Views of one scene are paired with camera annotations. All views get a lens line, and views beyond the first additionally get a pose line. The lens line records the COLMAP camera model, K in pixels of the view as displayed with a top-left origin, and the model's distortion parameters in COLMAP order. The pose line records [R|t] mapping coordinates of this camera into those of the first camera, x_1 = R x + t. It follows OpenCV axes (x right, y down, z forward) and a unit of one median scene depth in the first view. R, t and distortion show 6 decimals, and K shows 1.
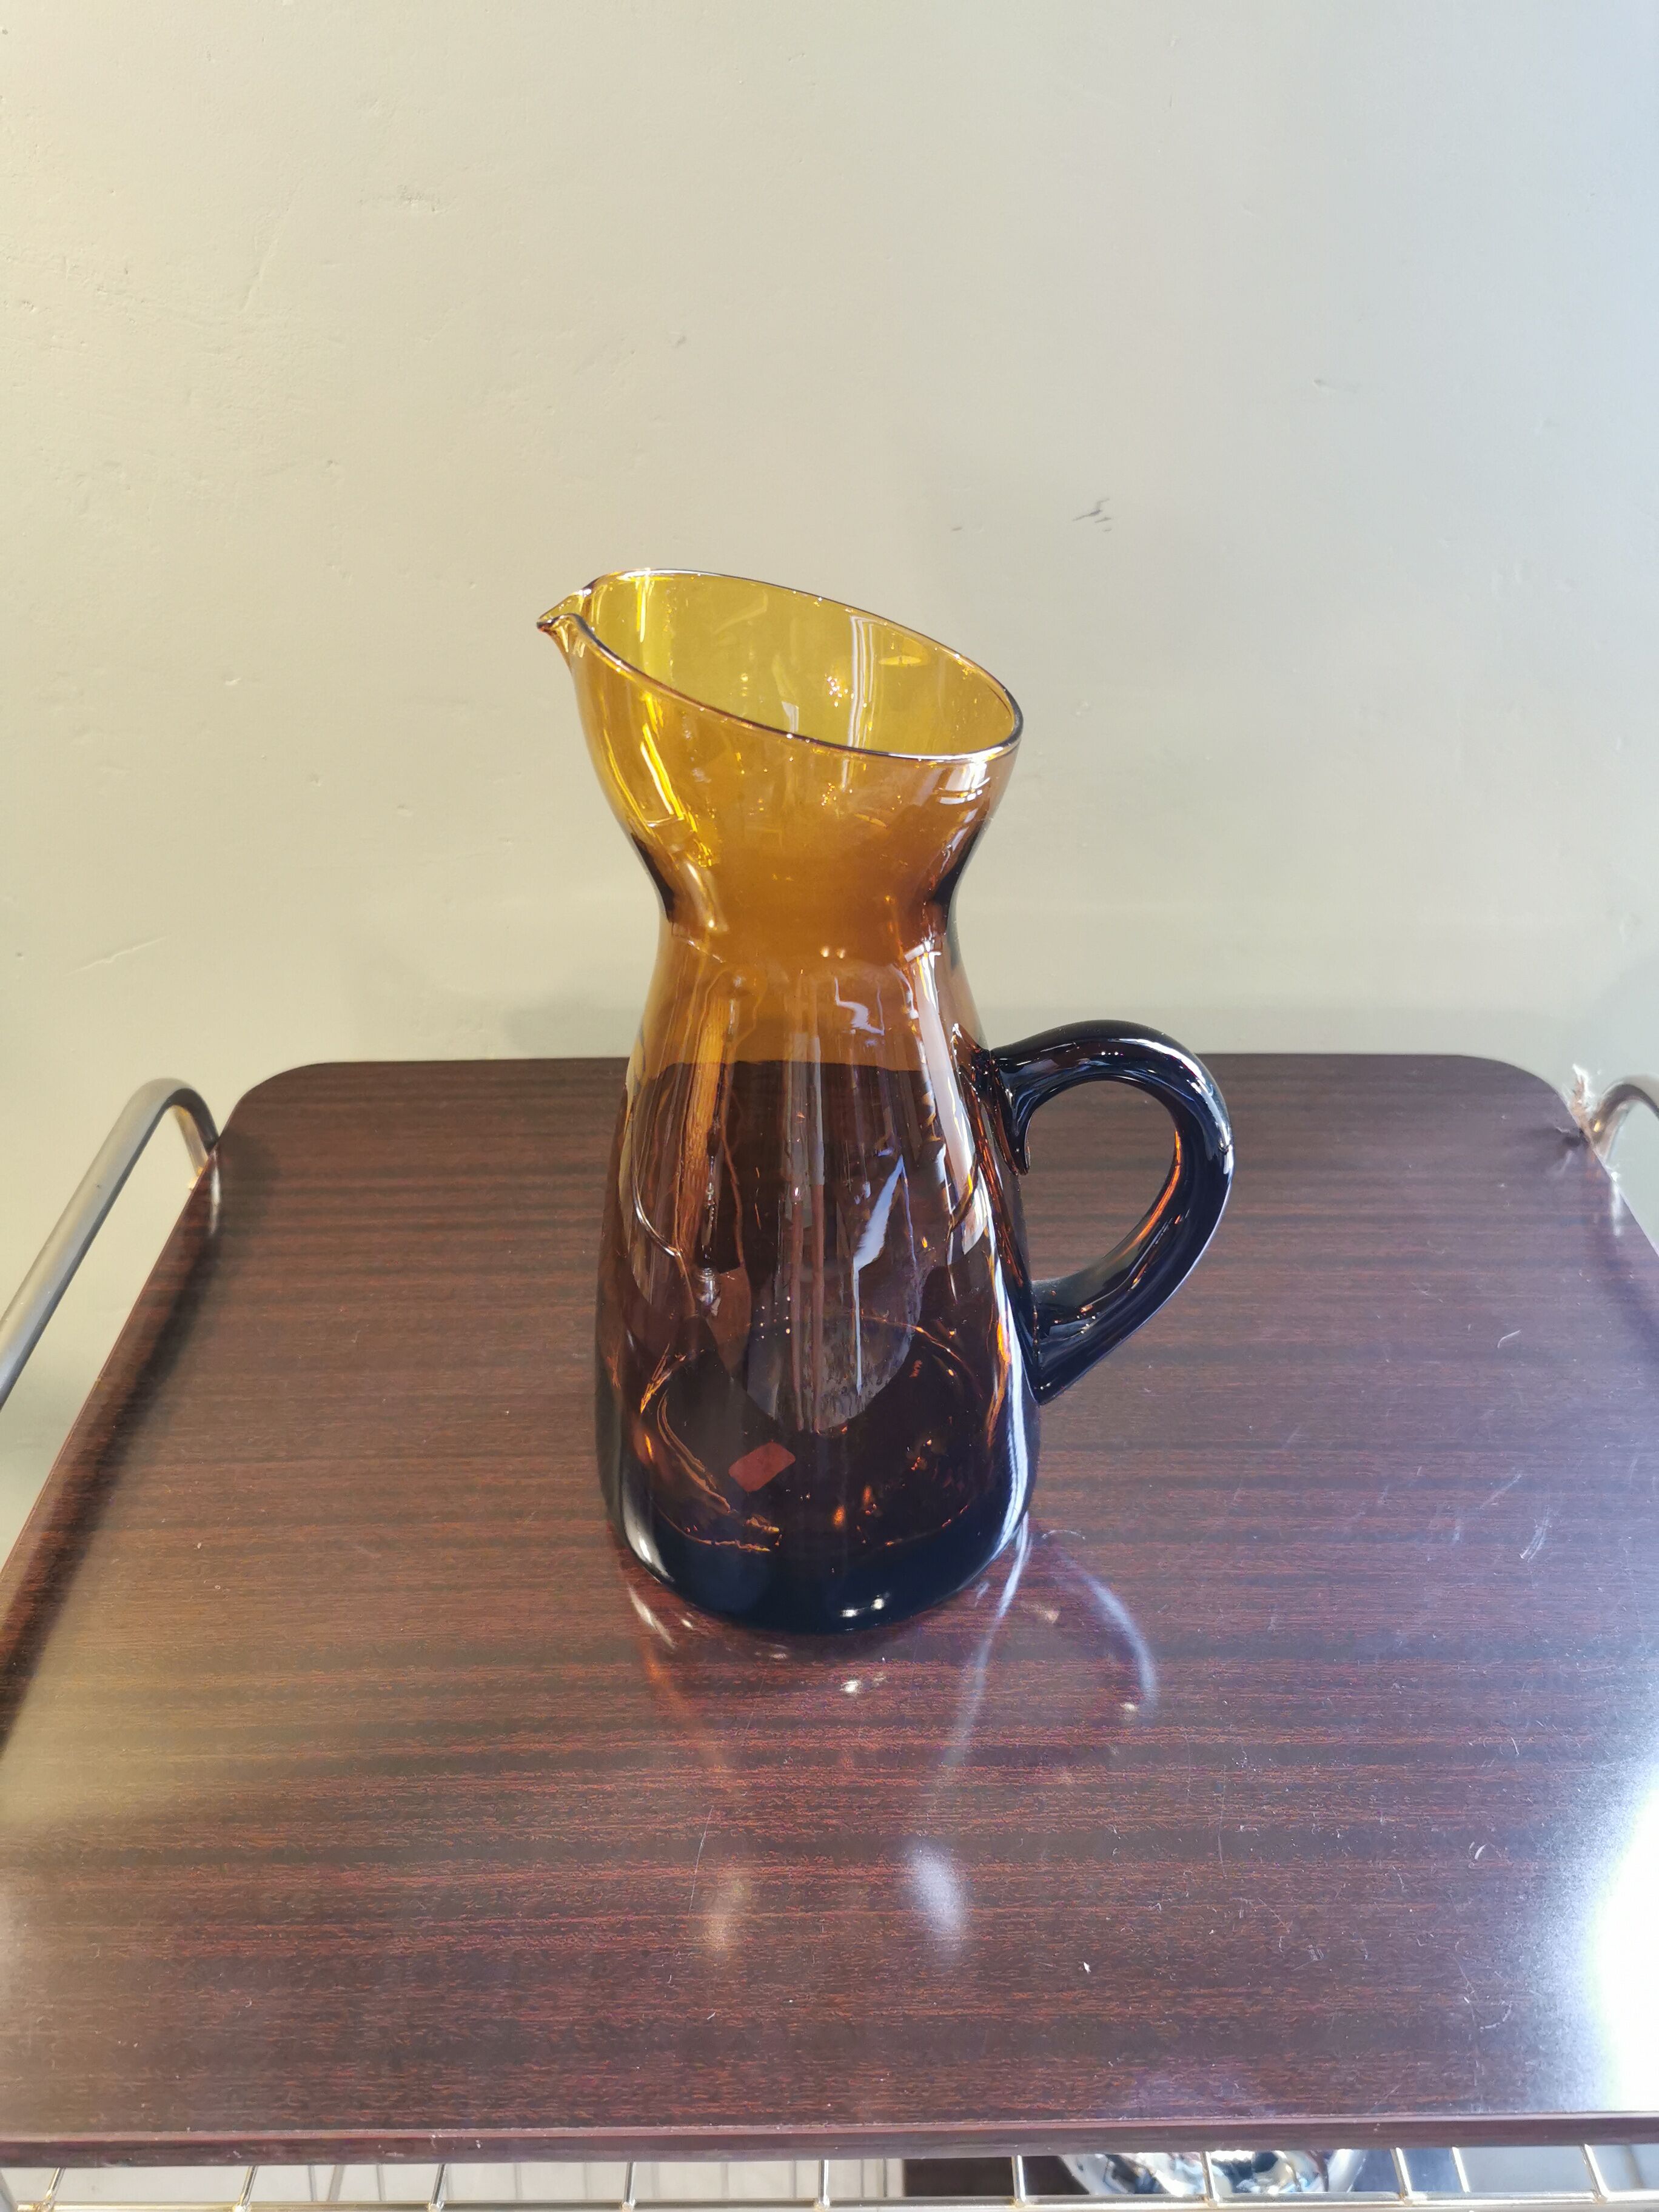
lens RADIAL K [[1772.6, 0, 829.5], [0, 1772.6, 1106.0], [0, 0, 1]] dist [0.027653, -0.000519]
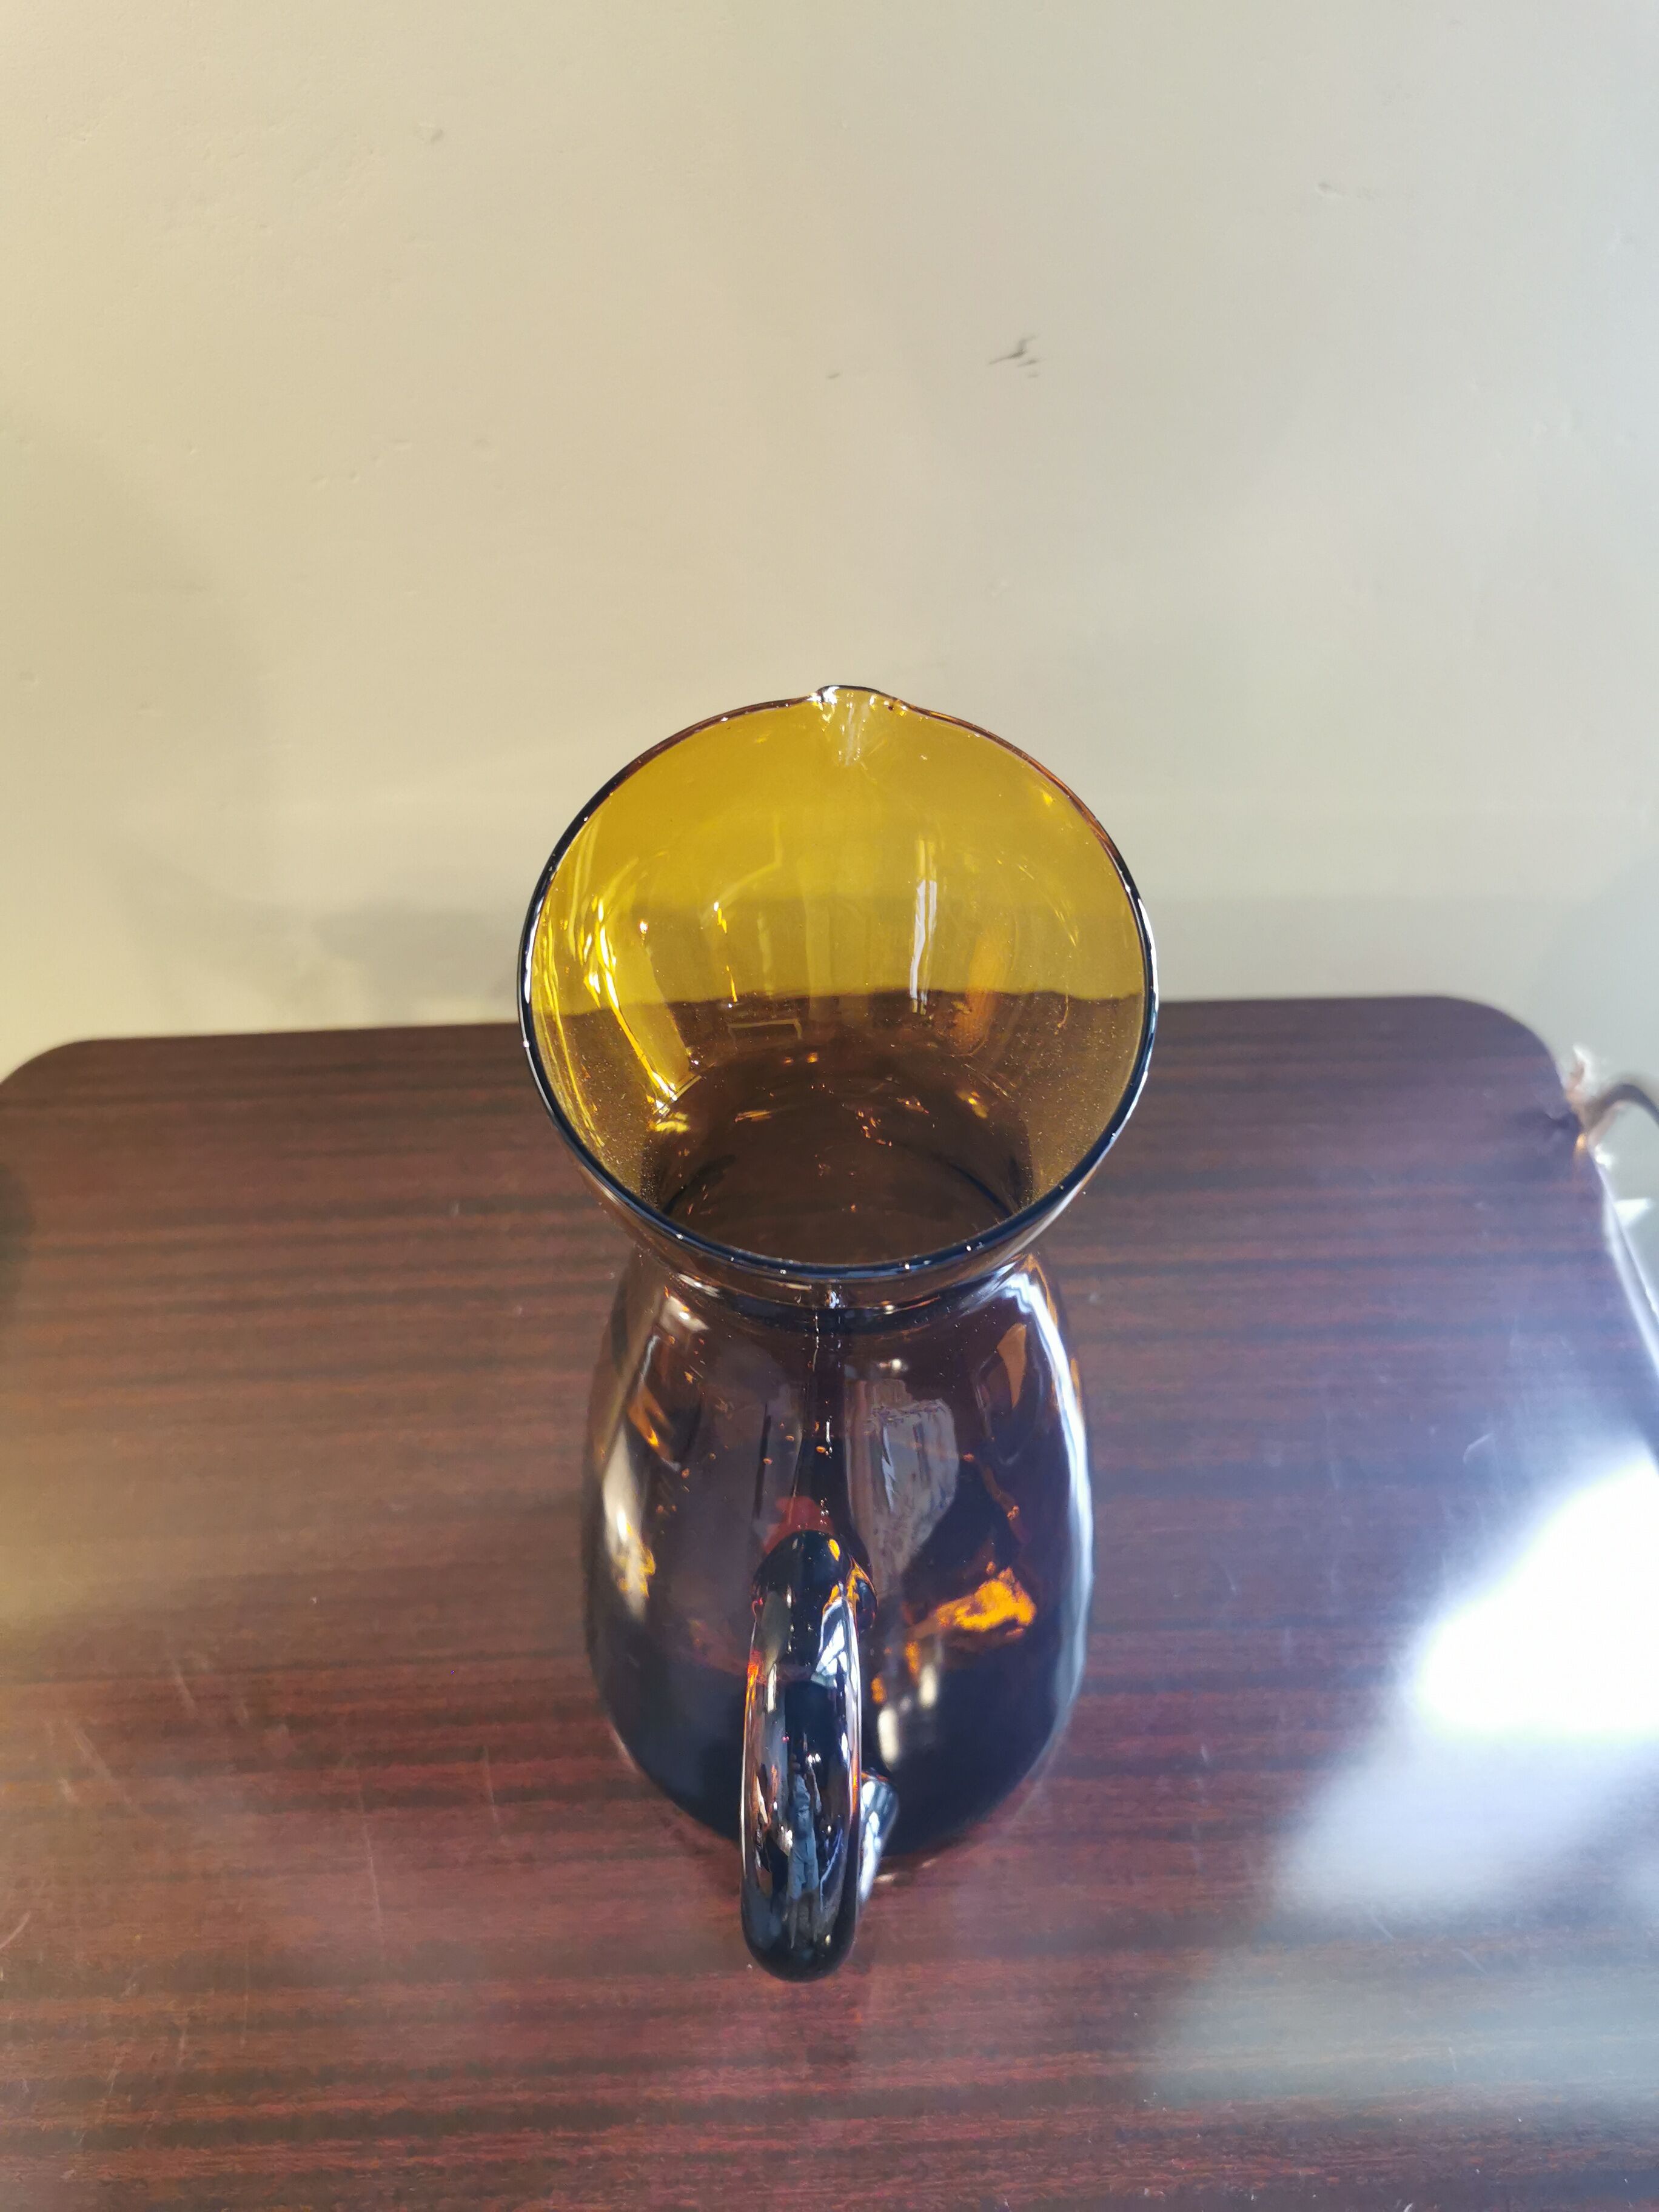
lens RADIAL K [[1778.3, 0, 821.1], [0, 1778.3, 1099.0], [0, 0, 1]] dist [0.047277, -0.110636]
pose [[0.999231, -0.027630, 0.027813, 0.049125], [0.018556, 0.958261, 0.285292, -0.325729], [-0.034535, -0.284556, 0.958037, 0.257728]]
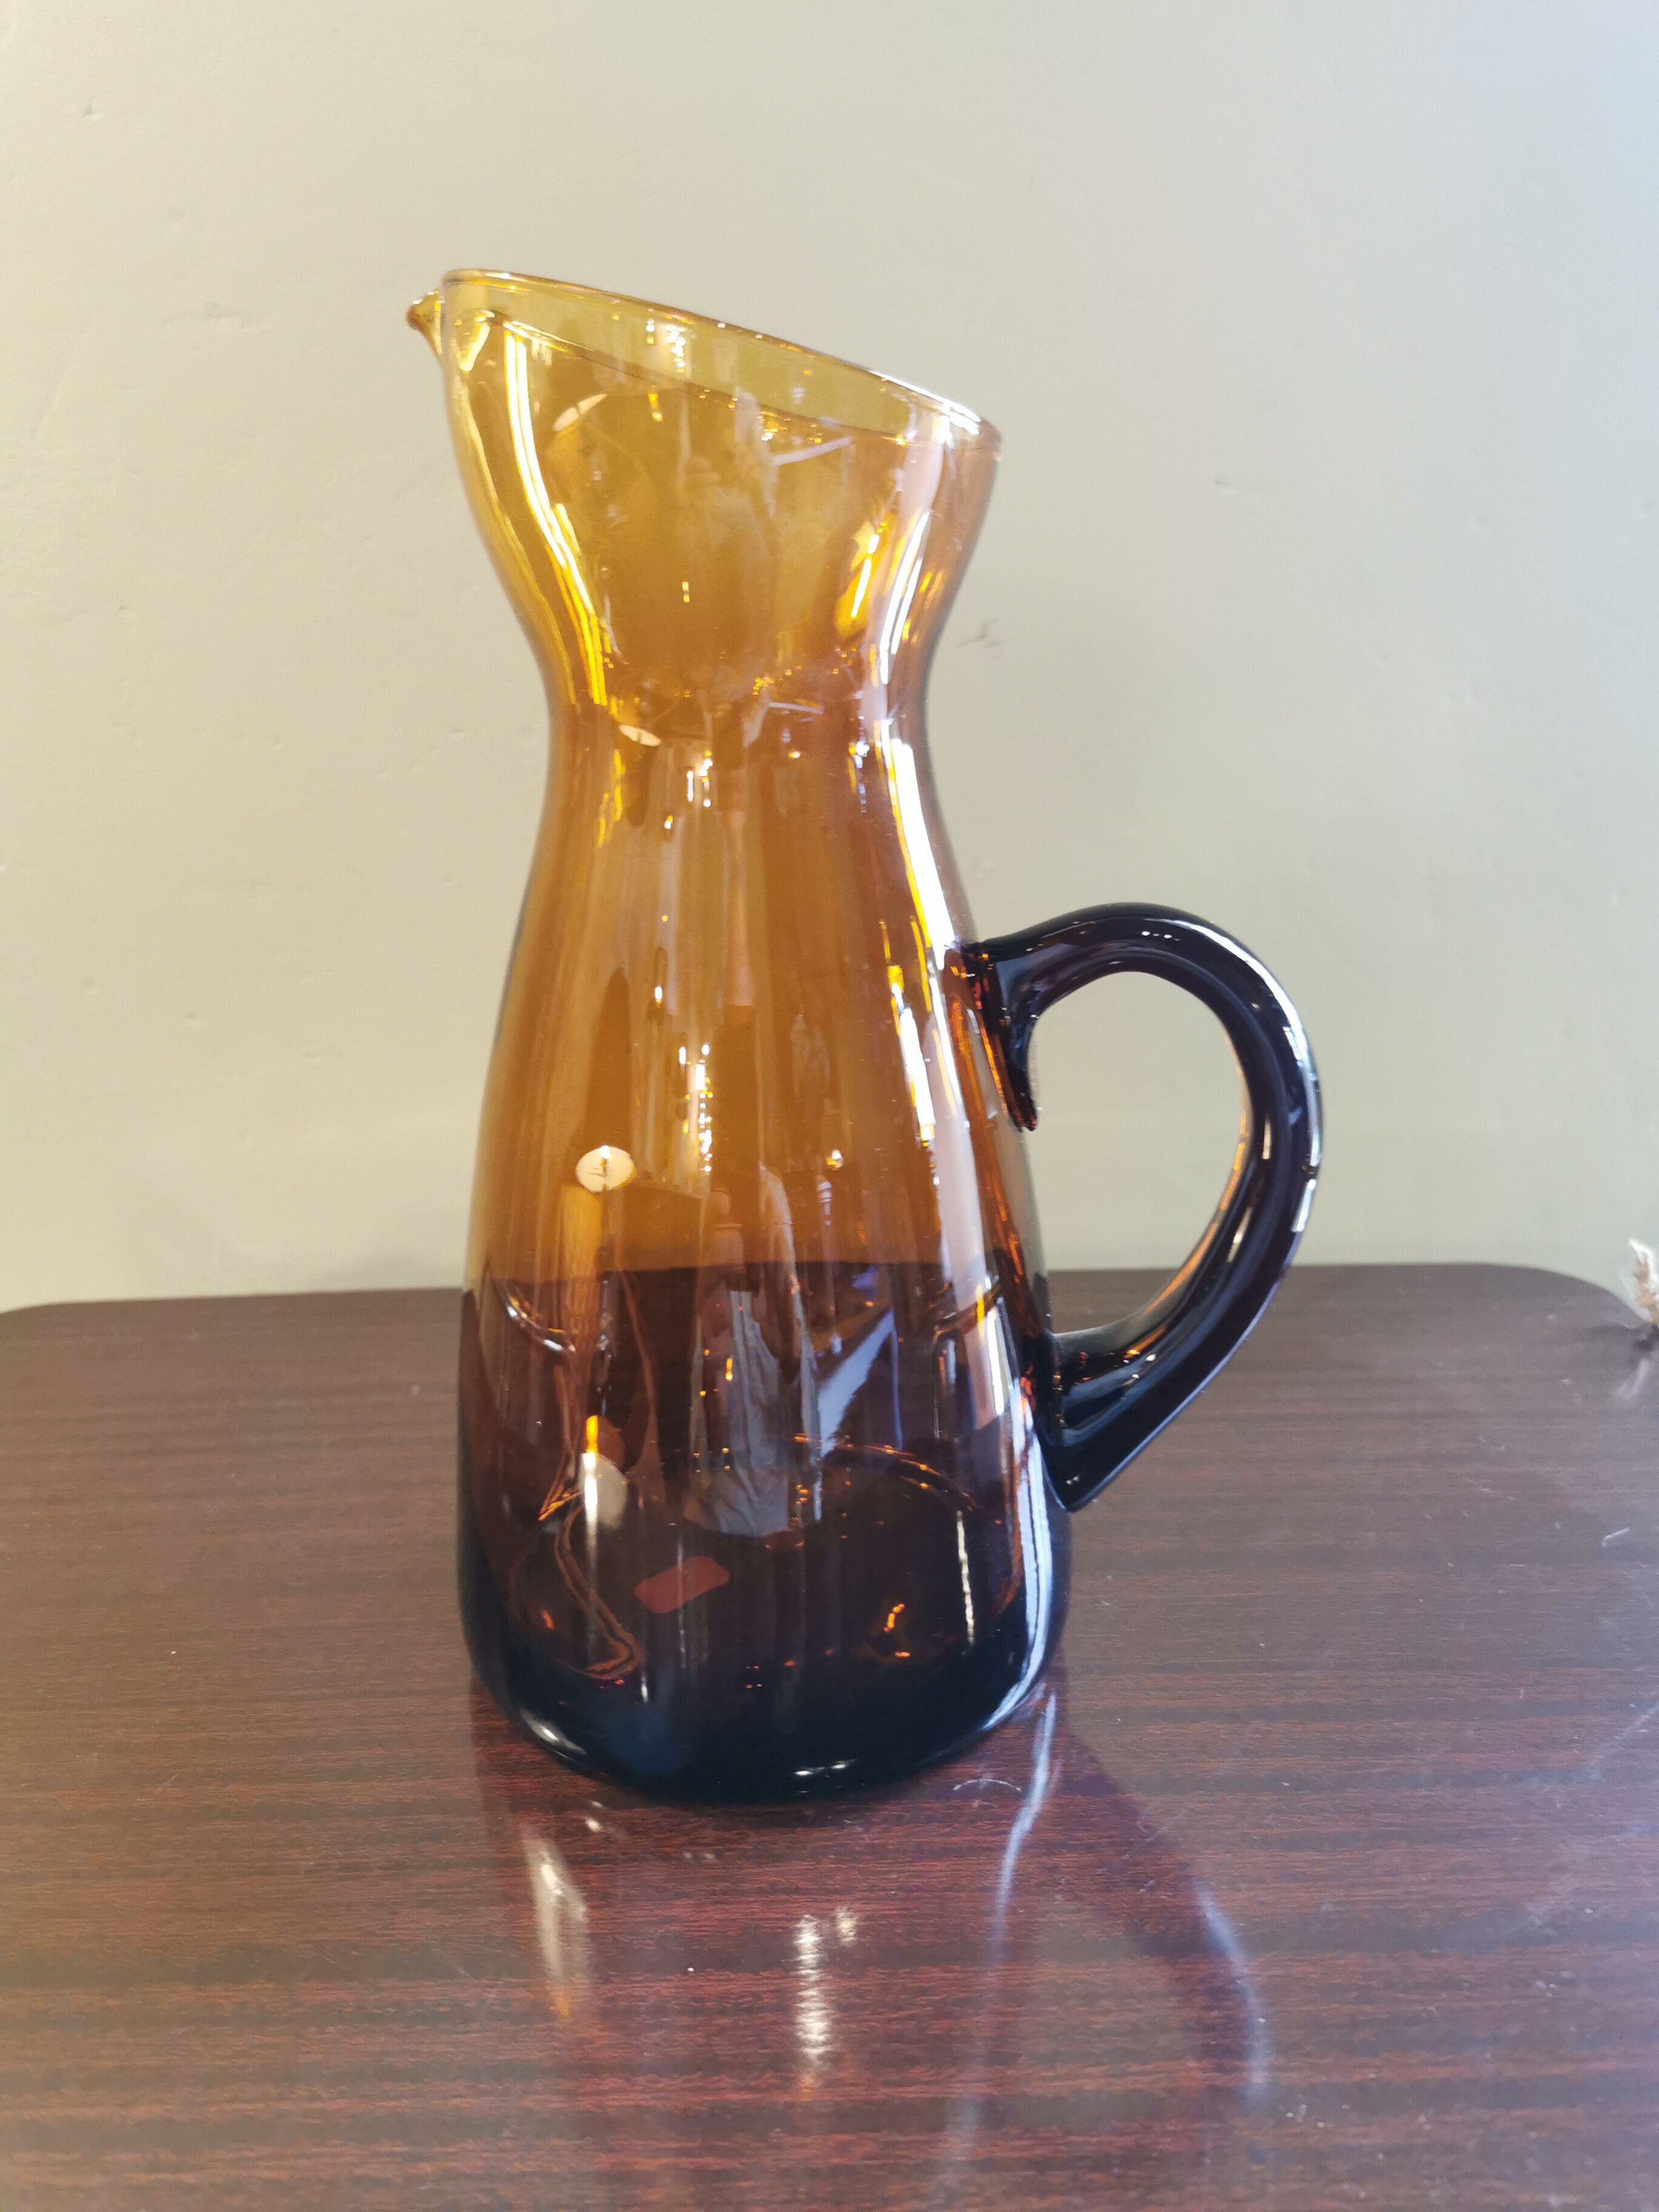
lens RADIAL K [[1766.8, 0, 789.3], [0, 1766.8, 1093.4], [0, 0, 1]] dist [0.050081, -0.108601]
pose [[0.999807, -0.019645, -0.000459, 0.065210], [0.018486, 0.948241, -0.317012, 0.206209], [0.006663, 0.316942, 0.948421, 0.310227]]
